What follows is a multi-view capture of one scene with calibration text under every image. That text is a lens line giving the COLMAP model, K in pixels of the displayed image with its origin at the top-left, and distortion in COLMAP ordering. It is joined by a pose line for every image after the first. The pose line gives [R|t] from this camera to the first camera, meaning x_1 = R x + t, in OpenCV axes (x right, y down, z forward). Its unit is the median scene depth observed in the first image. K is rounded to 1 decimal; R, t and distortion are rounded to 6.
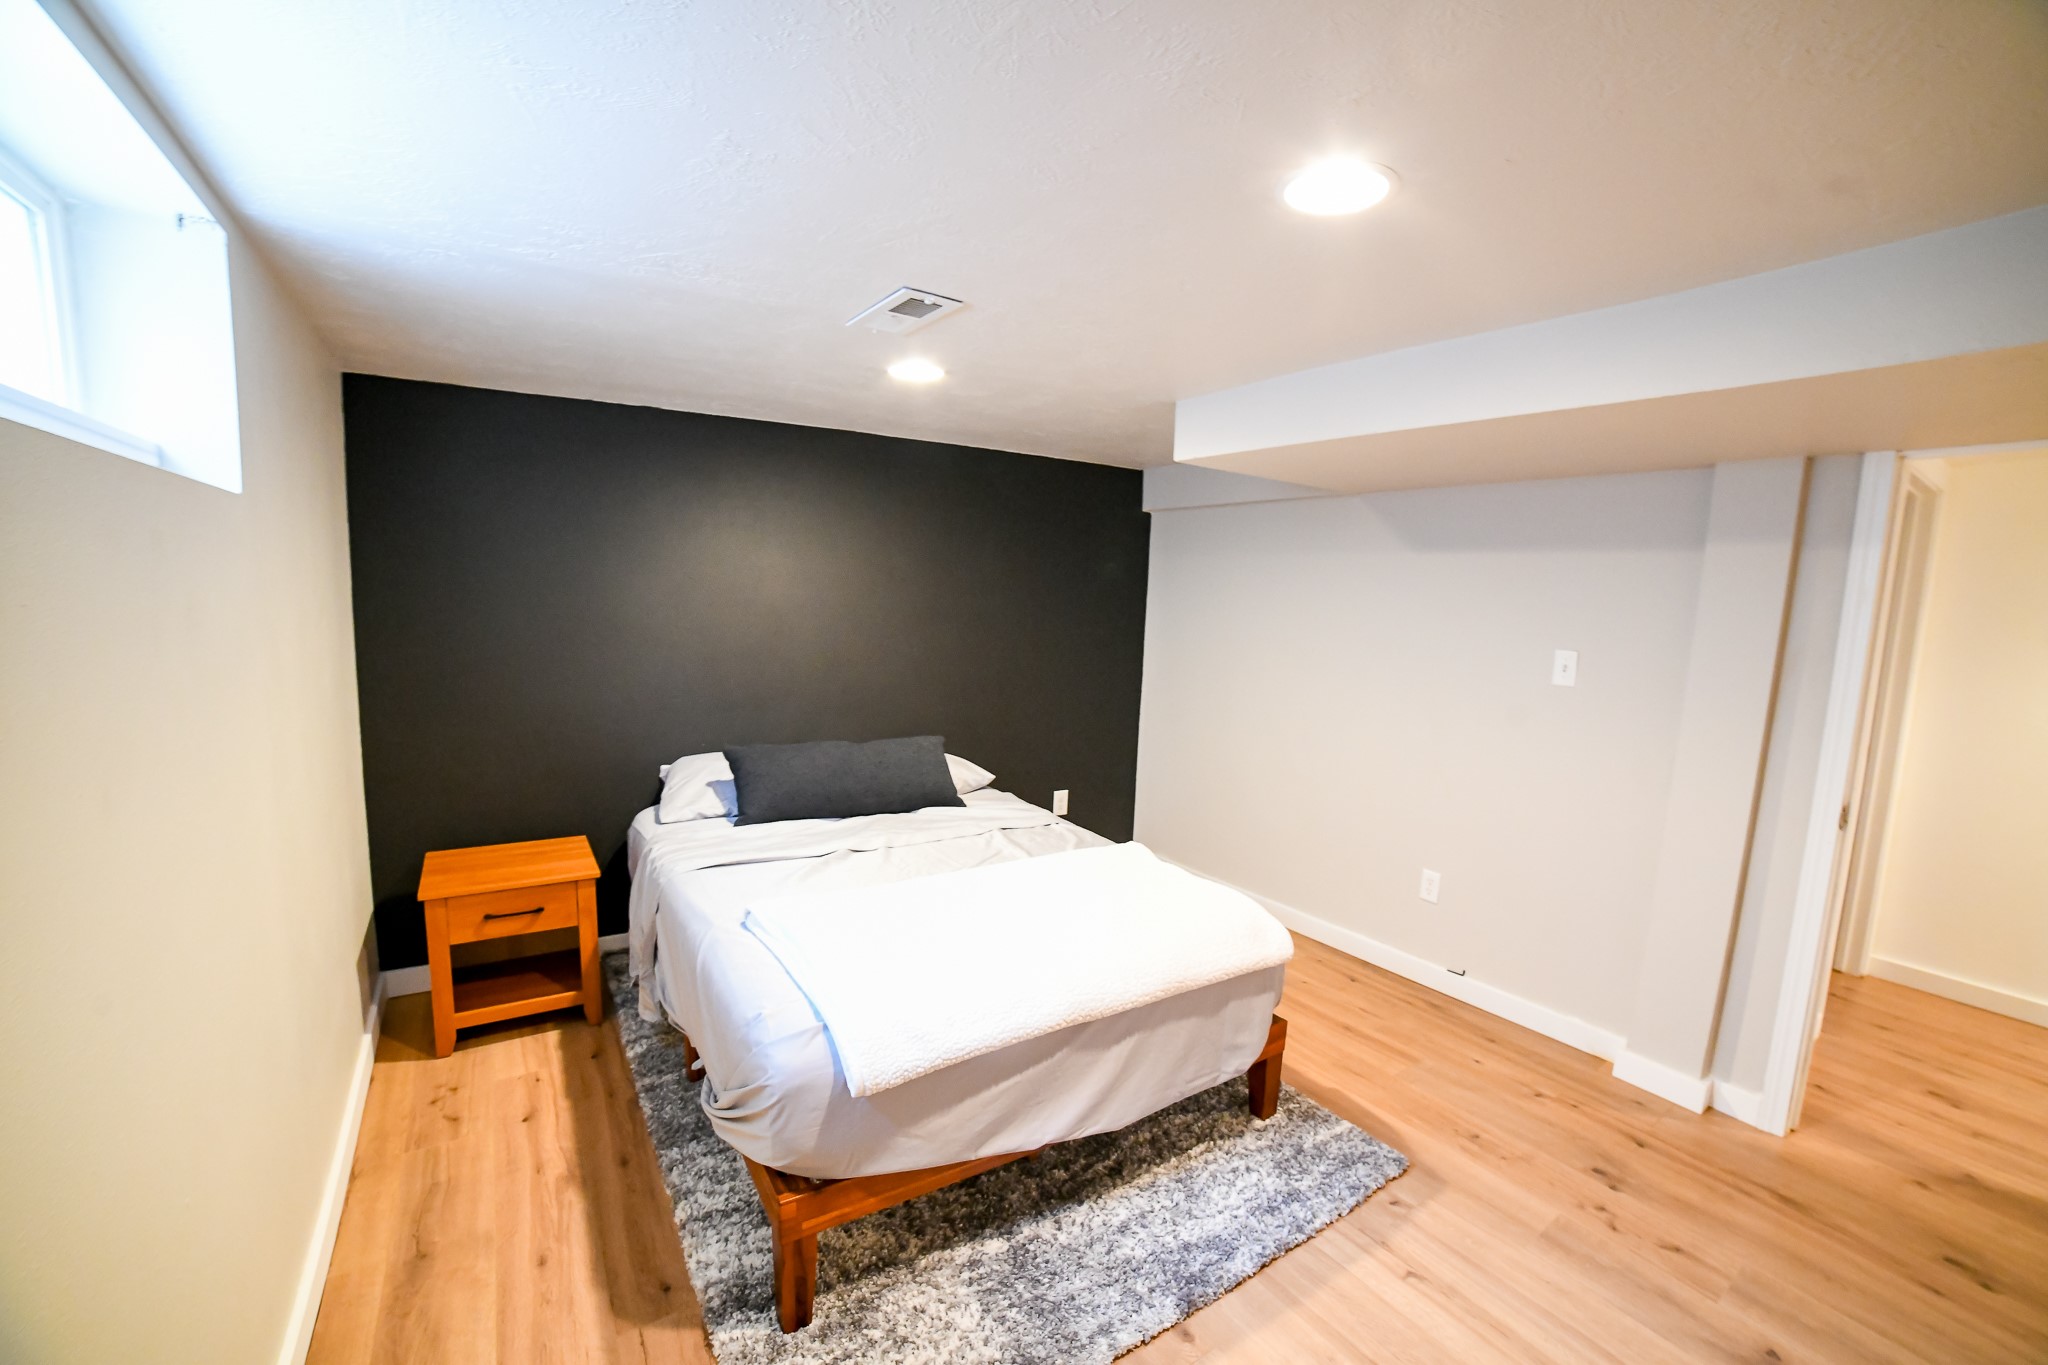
lens RADIAL K [[851.3, 0, 1035.0], [0, 851.3, 690.3], [0, 0, 1]] dist [-0.102985, 0.032340]
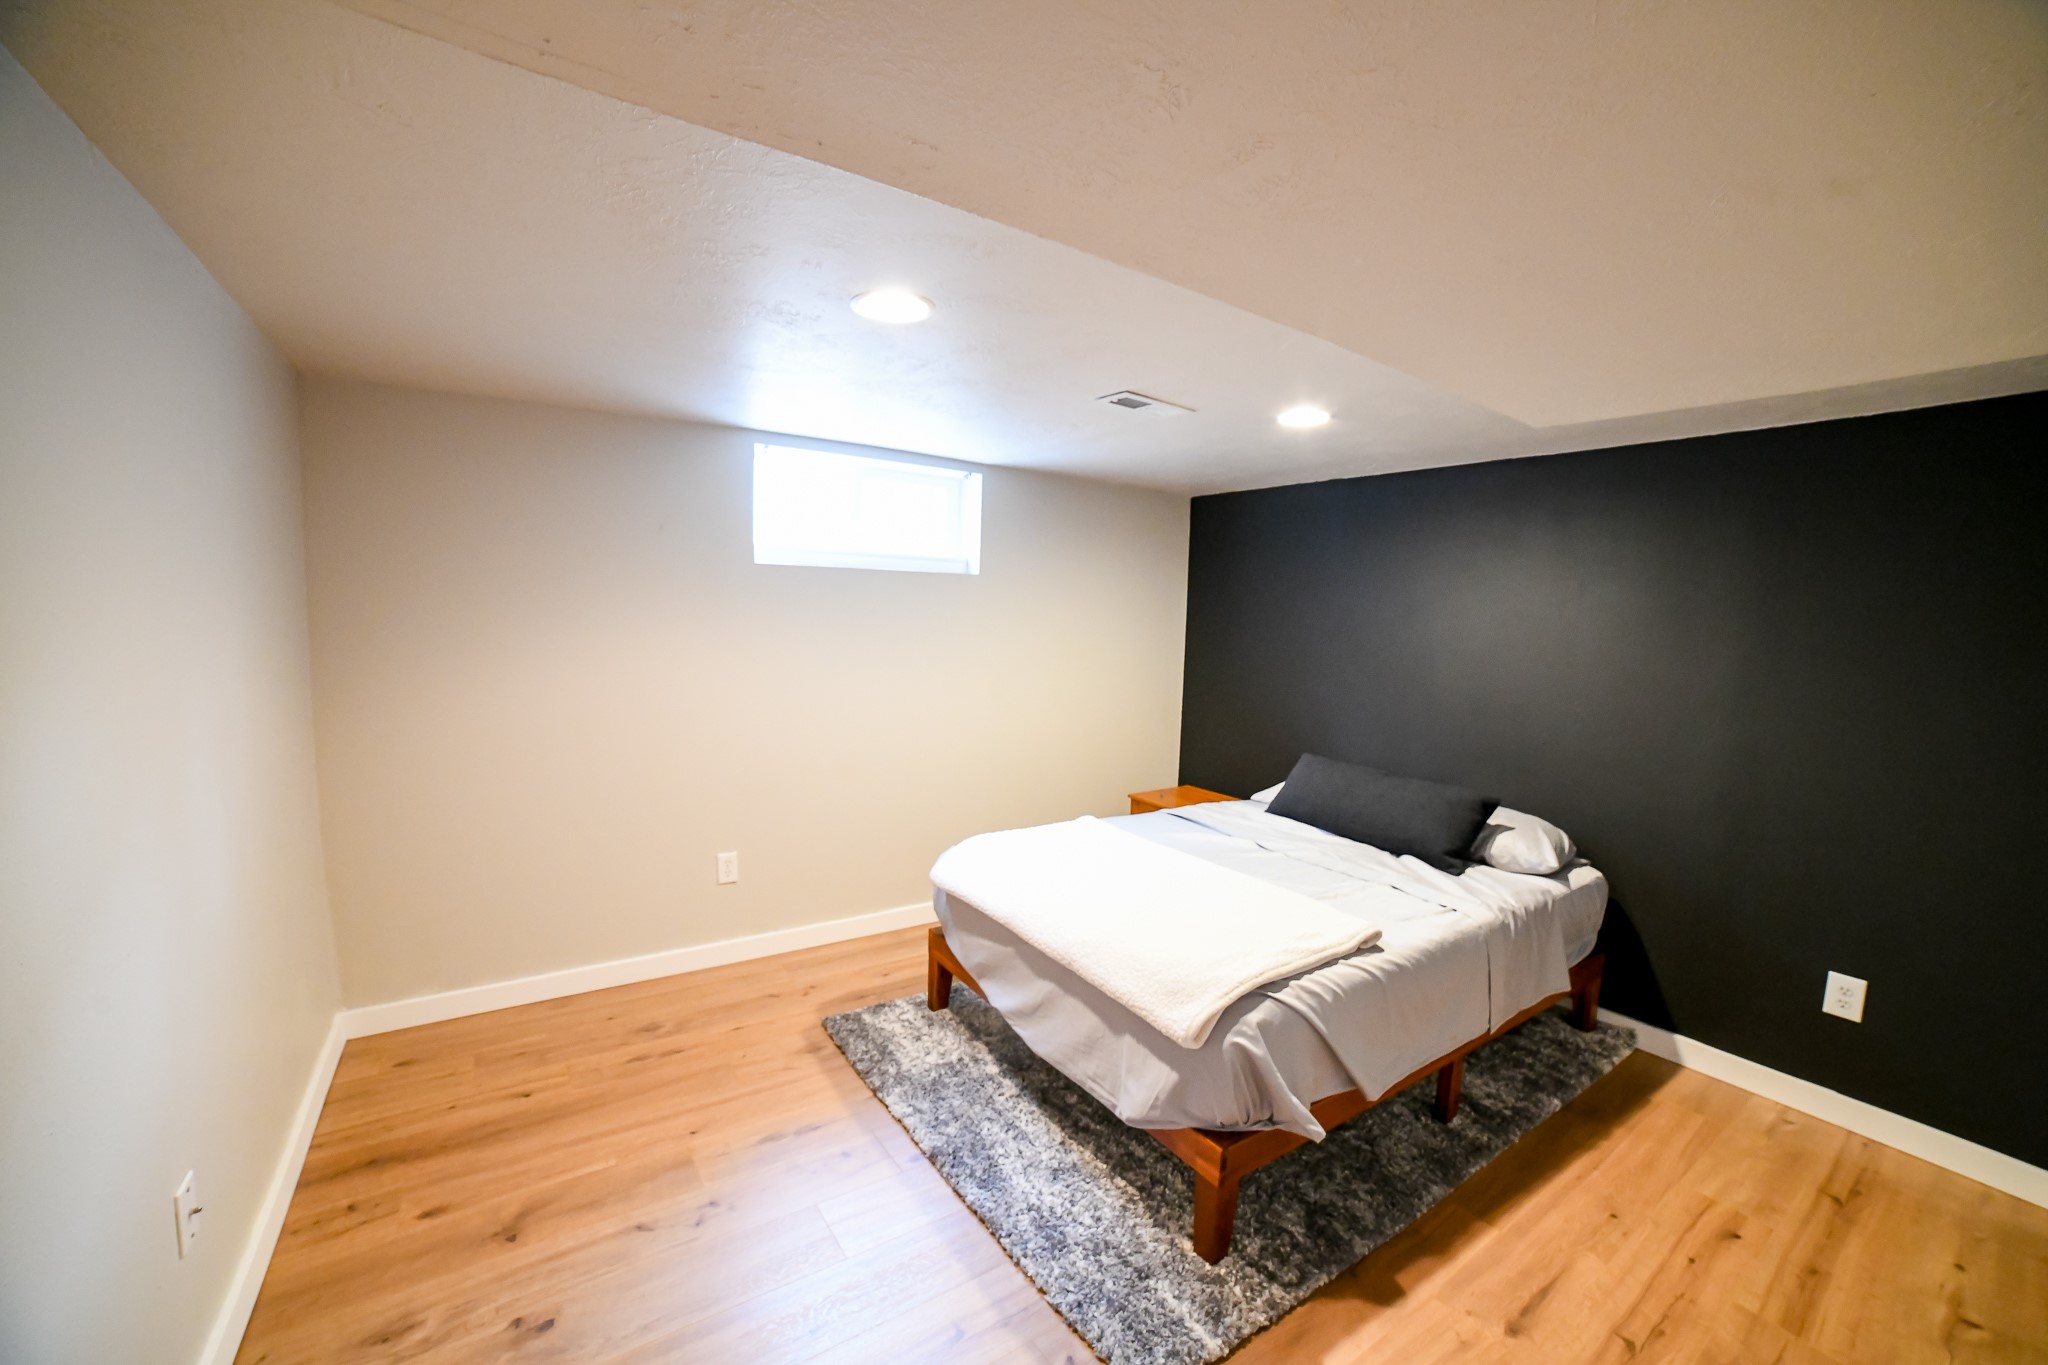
lens RADIAL K [[884.7, 0, 1030.3], [0, 884.7, 688.1], [0, 0, 1]] dist [-0.109965, 0.042100]
pose [[-0.044436, 0.051803, -0.997668, 1.254065], [-0.147313, 0.987398, 0.057831, -0.053802], [0.988091, 0.149539, -0.036245, 0.915159]]
